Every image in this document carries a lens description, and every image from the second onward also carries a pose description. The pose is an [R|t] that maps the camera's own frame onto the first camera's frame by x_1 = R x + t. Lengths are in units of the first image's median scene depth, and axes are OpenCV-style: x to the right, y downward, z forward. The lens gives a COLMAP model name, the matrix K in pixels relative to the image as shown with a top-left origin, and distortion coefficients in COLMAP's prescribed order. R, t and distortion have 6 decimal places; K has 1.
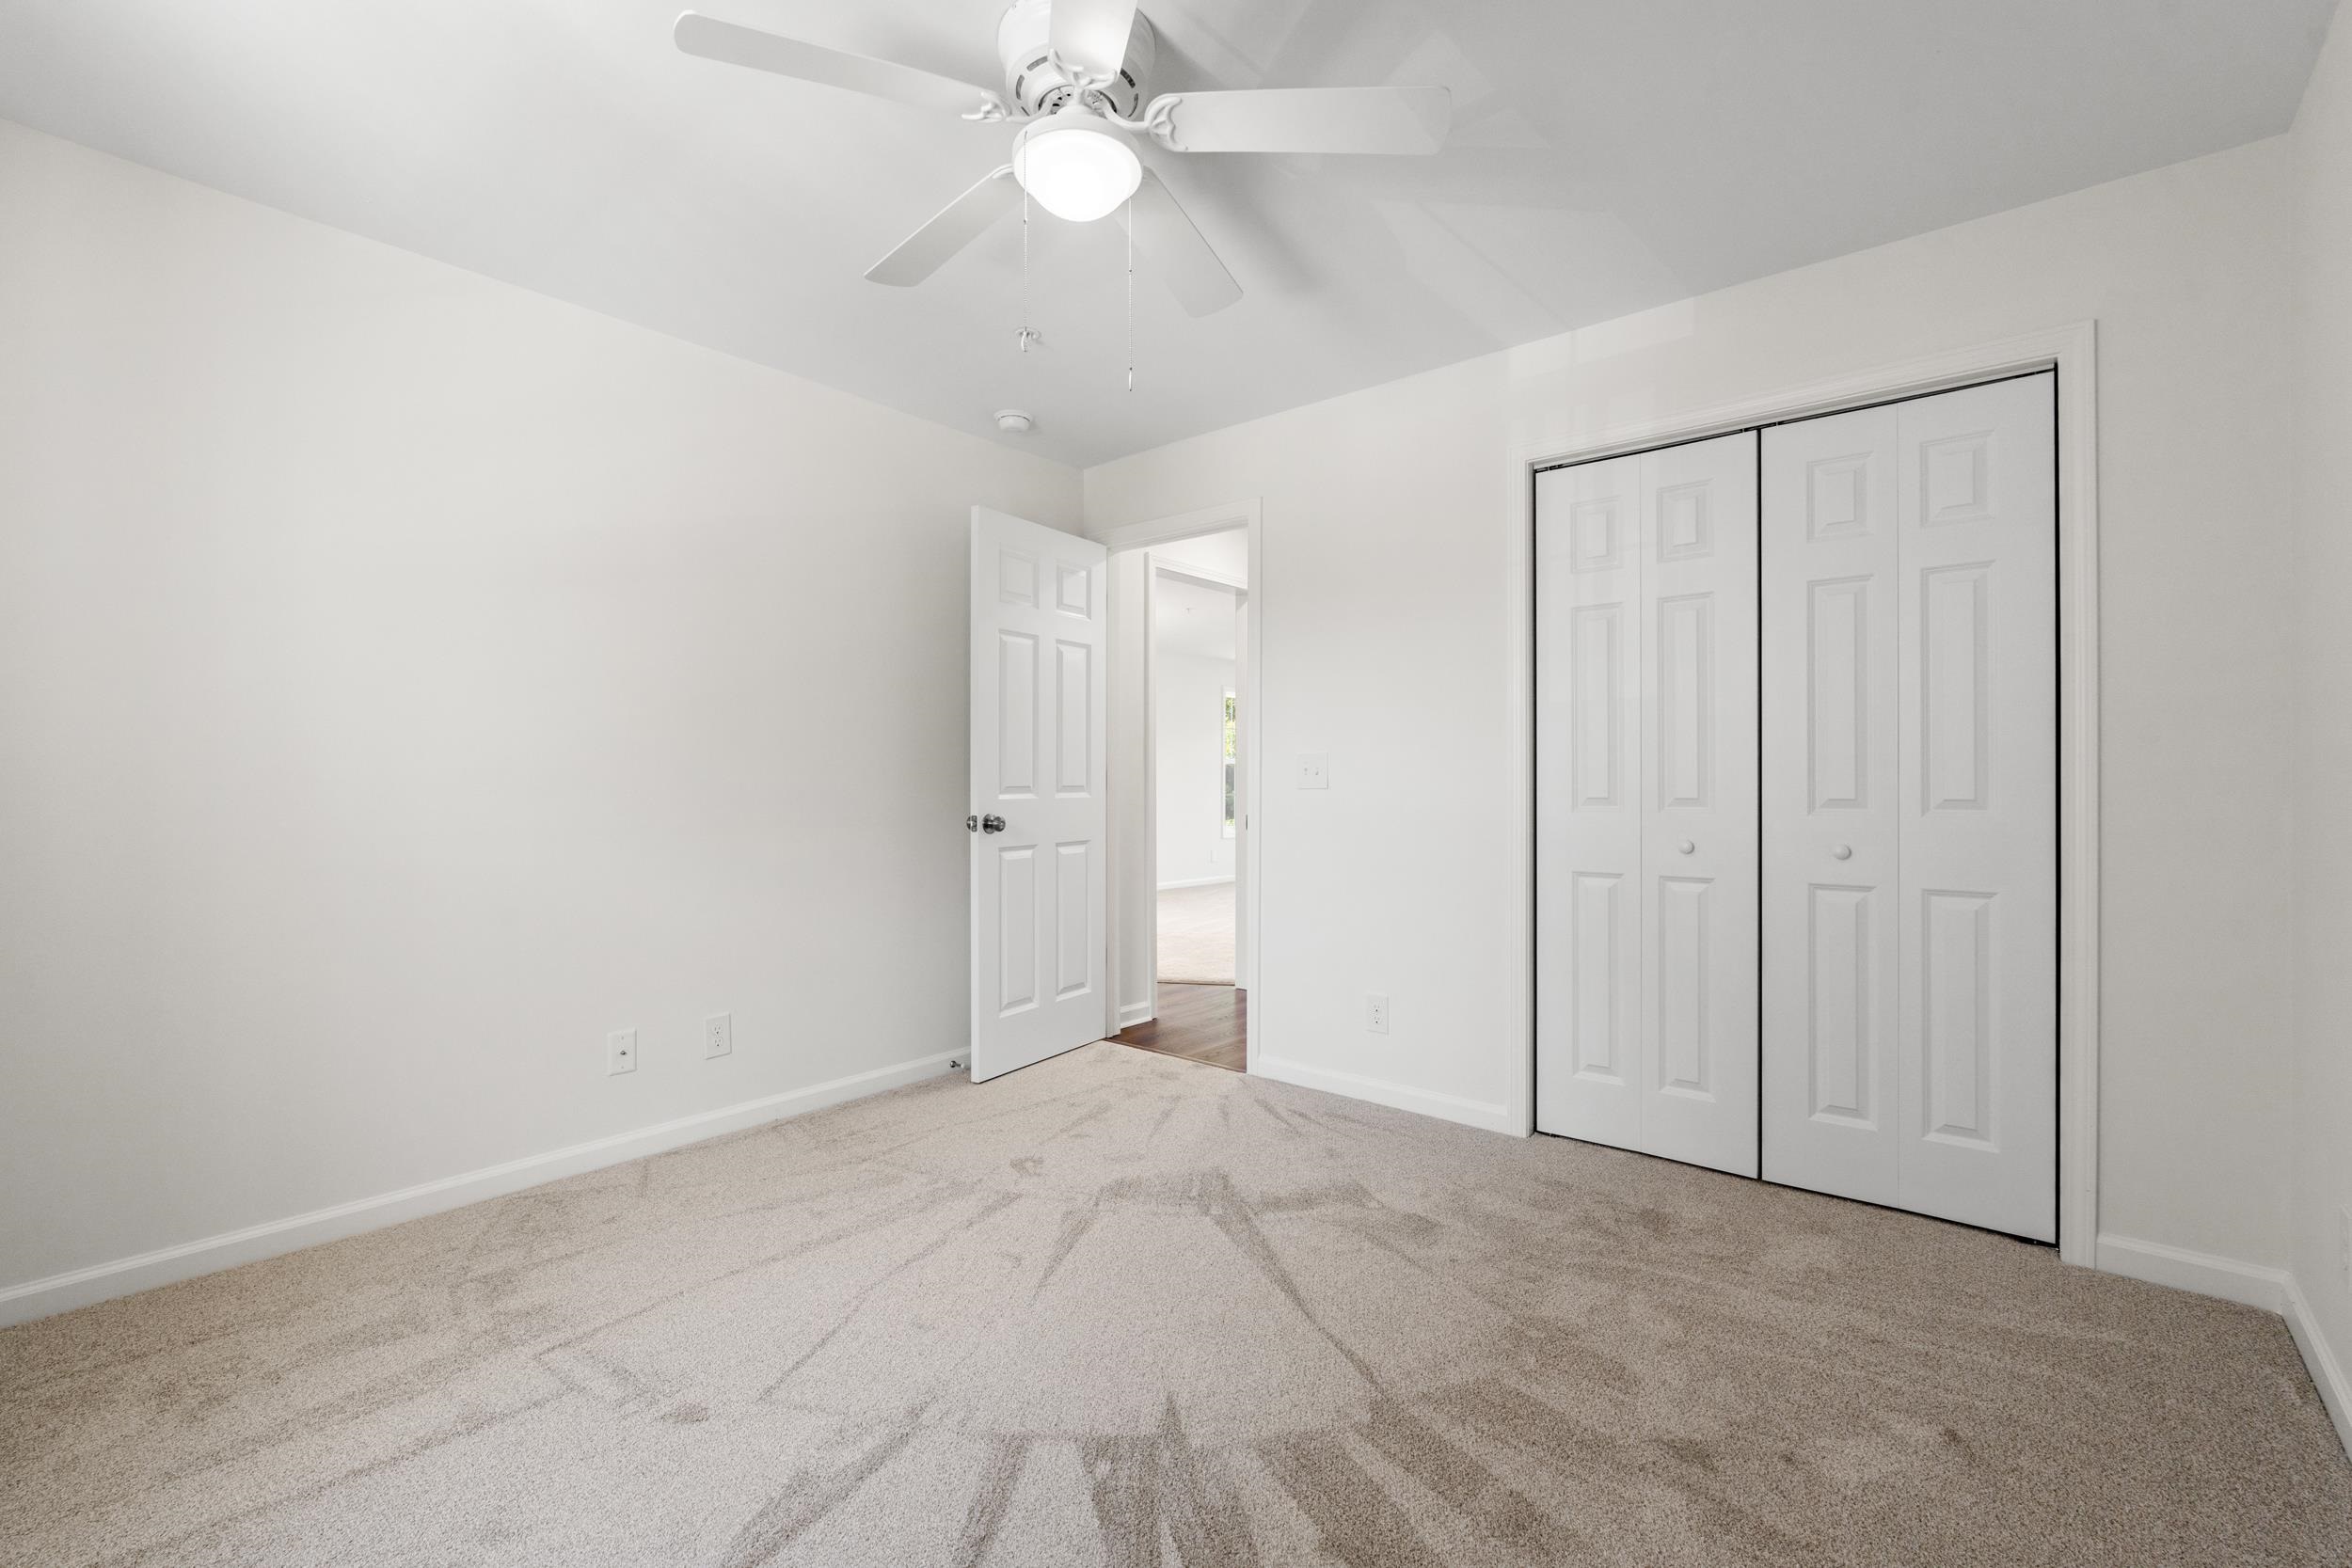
lens RADIAL K [[1021.5, 0, 1184.4], [0, 1021.5, 788.2], [0, 0, 1]] dist [-0.002281, -0.000411]
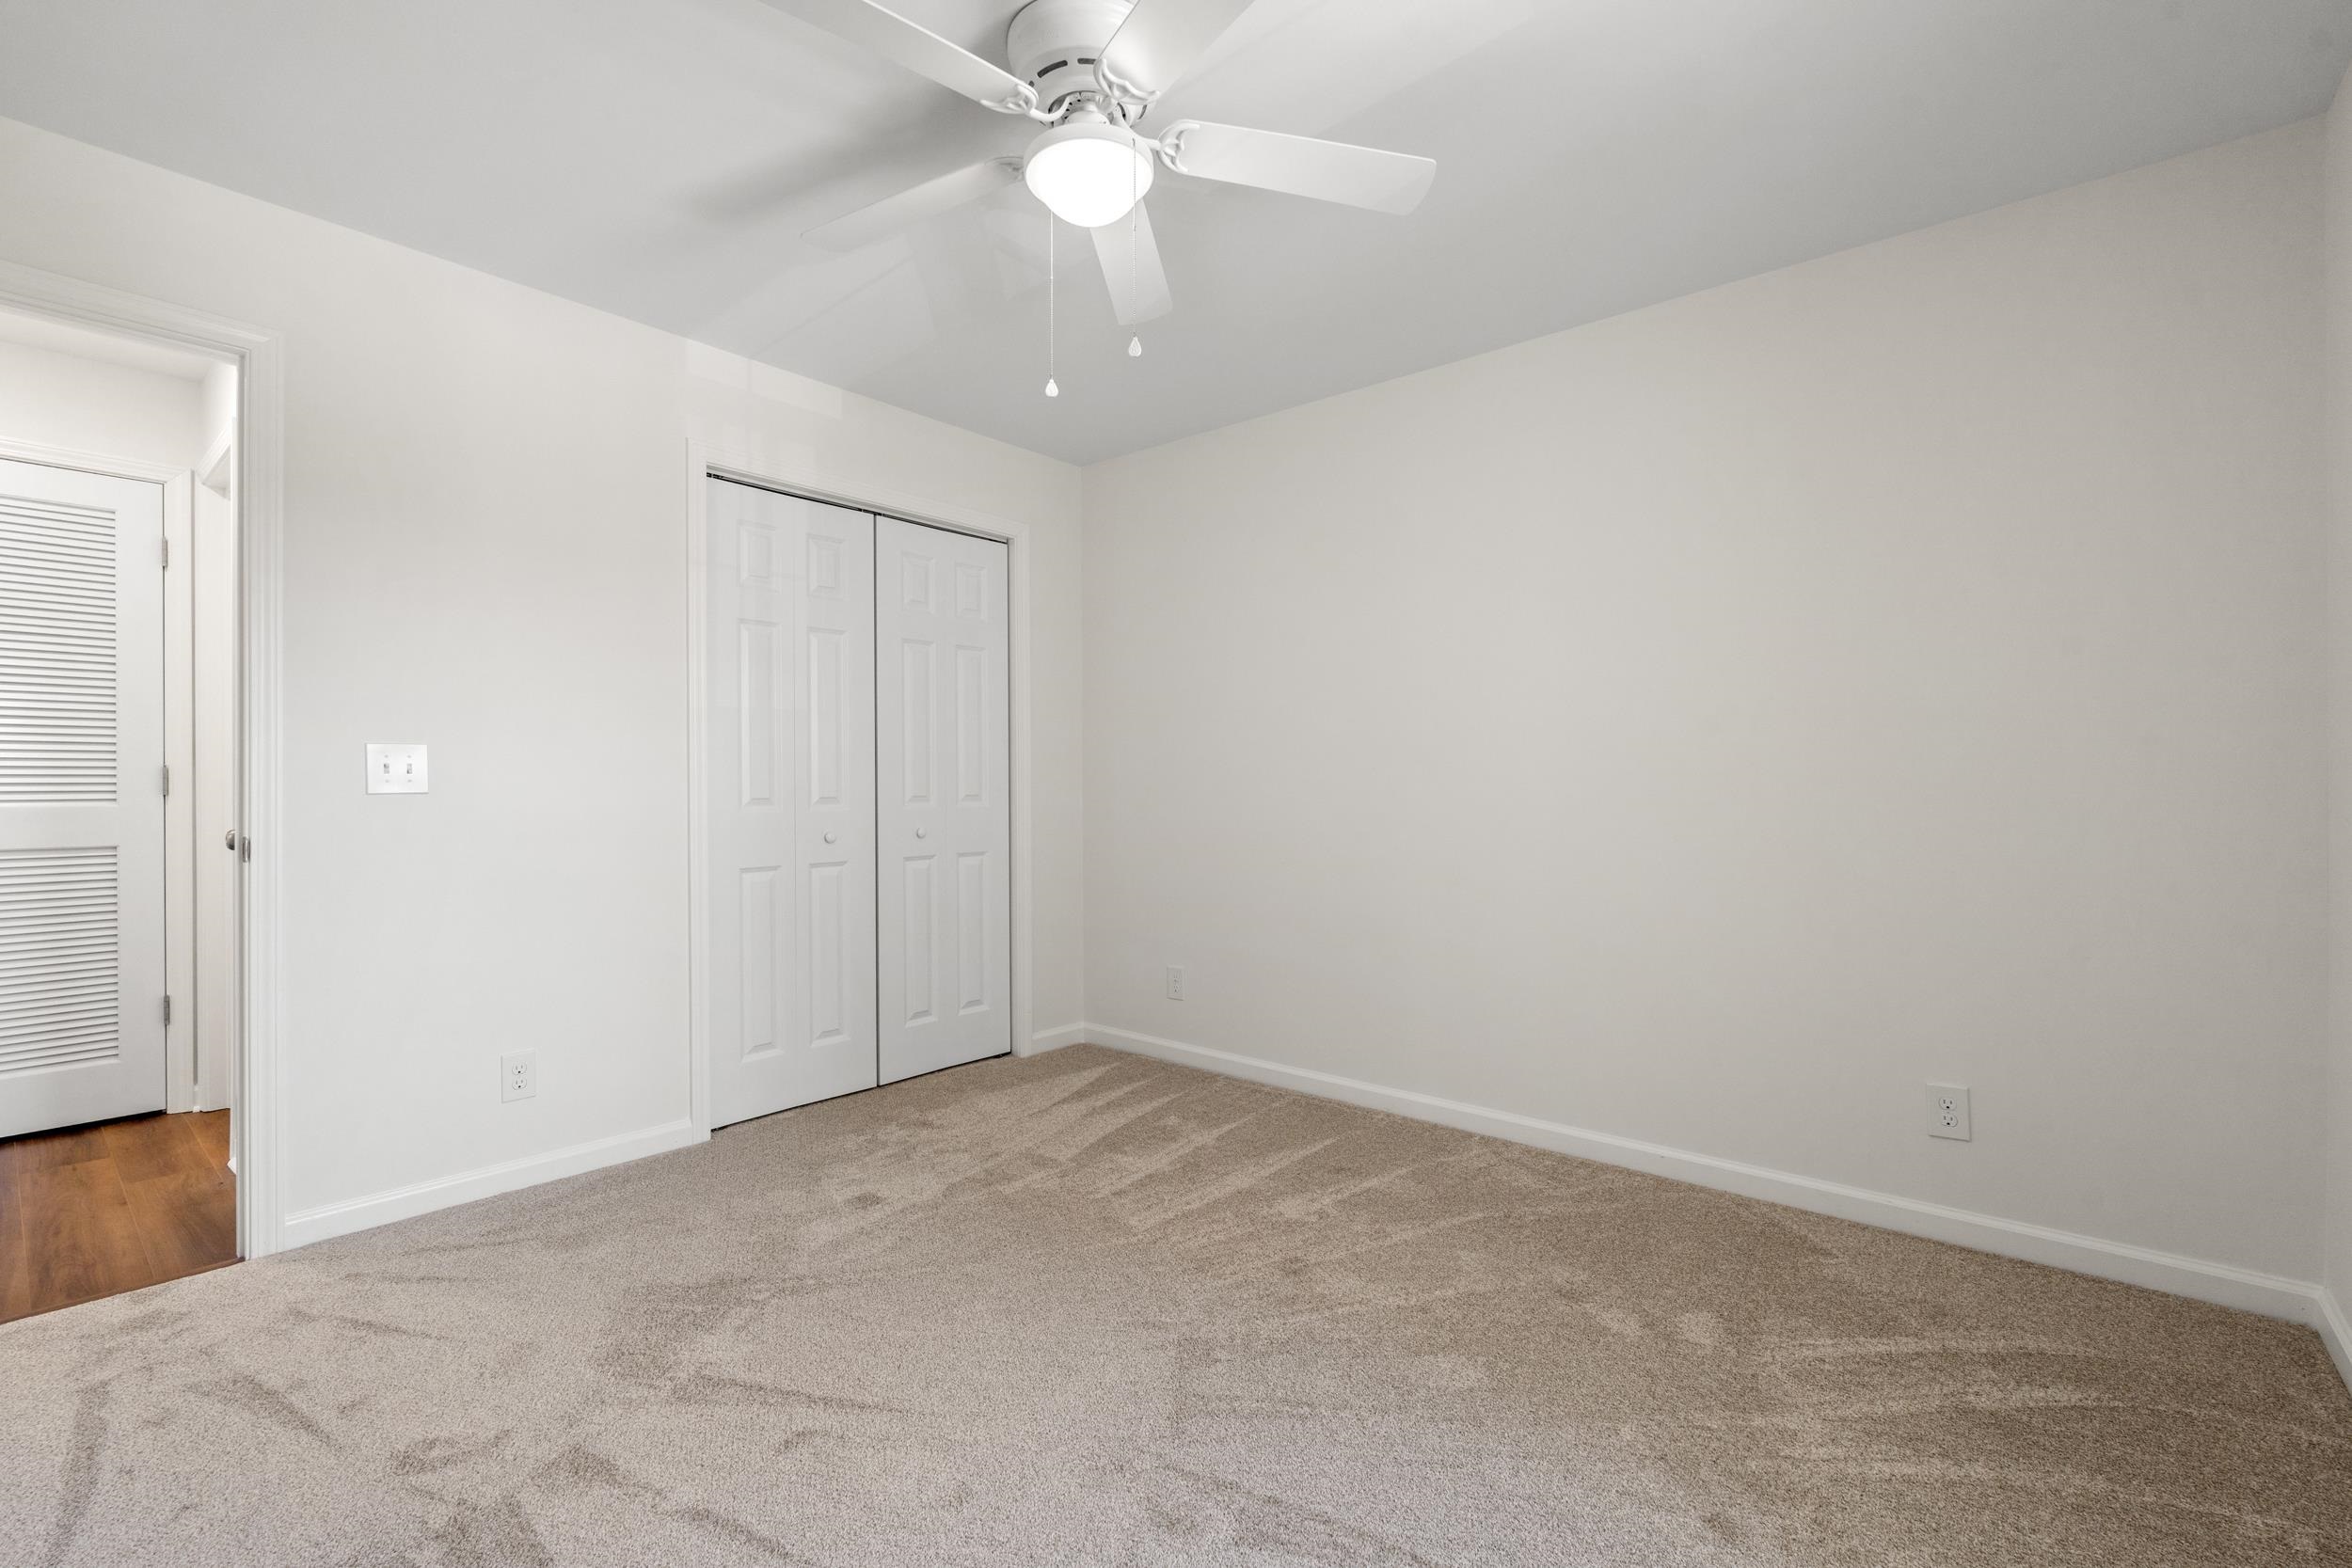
lens RADIAL K [[1021.5, 0, 1184.4], [0, 1021.5, 788.2], [0, 0, 1]] dist [-0.002281, -0.000411]
pose [[0.012964, -0.008993, 0.999876, -0.711477], [0.003092, 0.999955, 0.008954, -0.010222], [-0.999911, 0.002975, 0.012991, 0.563497]]
